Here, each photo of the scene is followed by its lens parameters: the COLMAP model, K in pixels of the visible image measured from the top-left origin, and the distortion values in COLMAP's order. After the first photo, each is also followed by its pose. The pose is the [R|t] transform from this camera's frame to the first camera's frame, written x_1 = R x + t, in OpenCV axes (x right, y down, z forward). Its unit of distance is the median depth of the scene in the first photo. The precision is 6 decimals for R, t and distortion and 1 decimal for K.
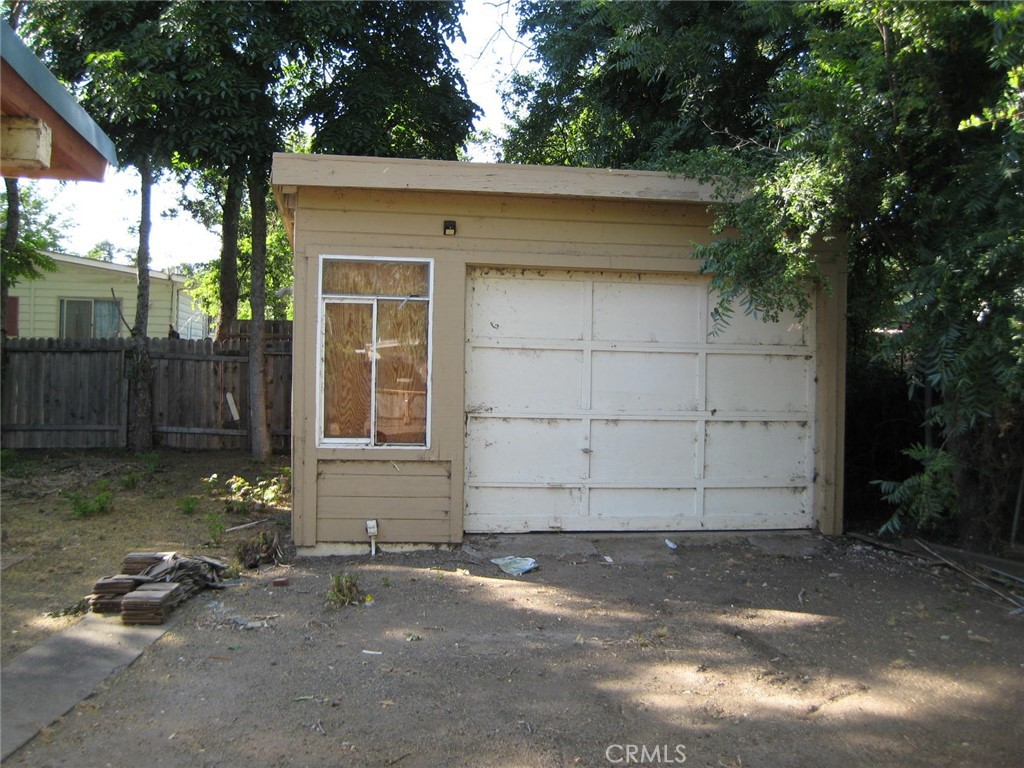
lens RADIAL K [[1066.3, 0, 516.9], [0, 1066.3, 374.1], [0, 0, 1]] dist [-0.164713, 0.229219]
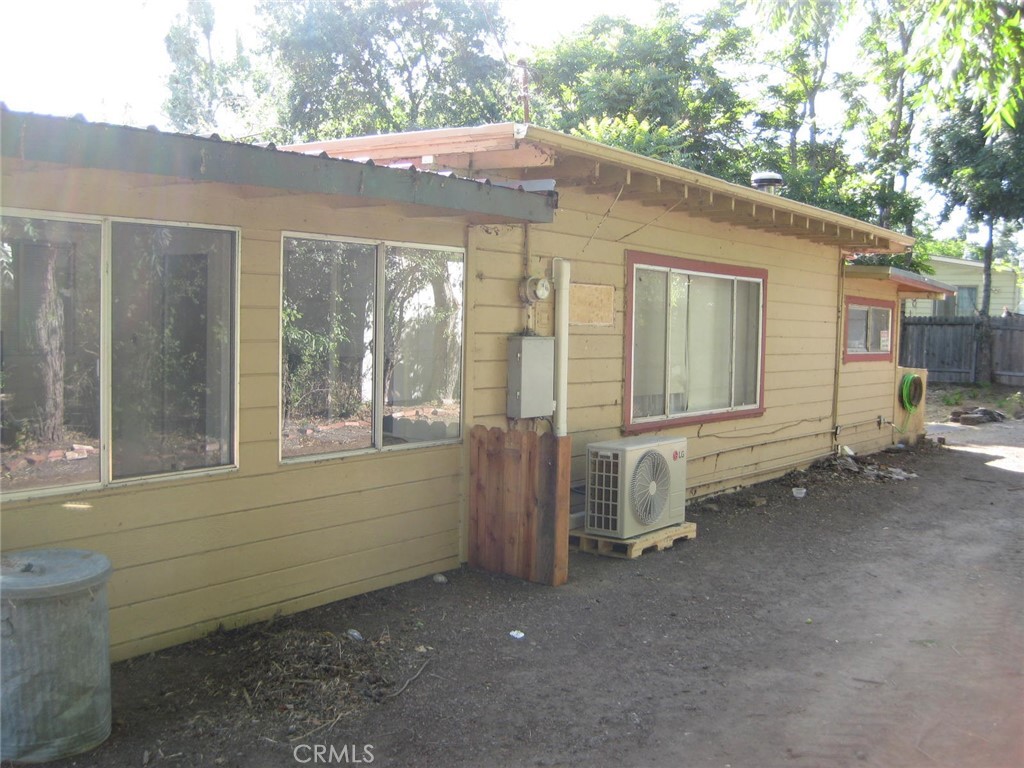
lens RADIAL K [[1066.3, 0, 516.9], [0, 1066.3, 374.1], [0, 0, 1]] dist [-0.164713, 0.229219]
pose [[0.706789, 0.034613, -0.706577, 0.276001], [-0.013181, 0.999273, 0.035766, 0.006991], [0.707302, -0.015966, 0.706732, -0.668809]]
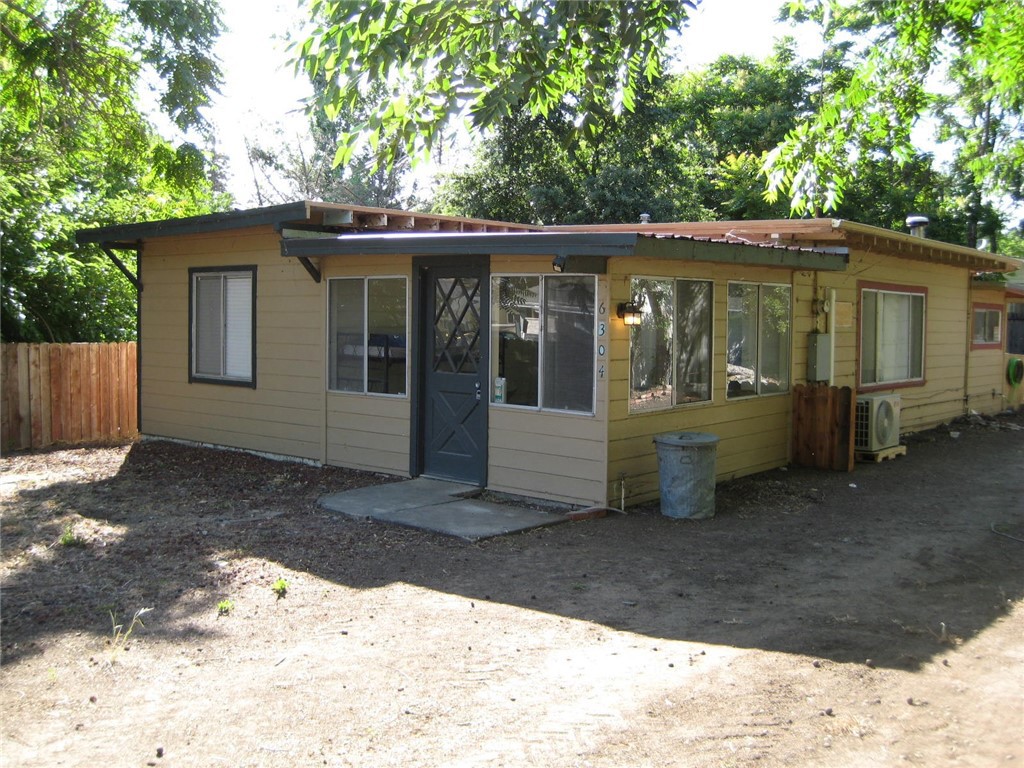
lens RADIAL K [[1066.3, 0, 516.9], [0, 1066.3, 374.1], [0, 0, 1]] dist [-0.164713, 0.229219]
pose [[0.670201, 0.031657, -0.741505, 0.375296], [-0.003195, 0.999204, 0.039772, 0.006684], [0.742173, -0.024286, 0.669768, -0.994872]]
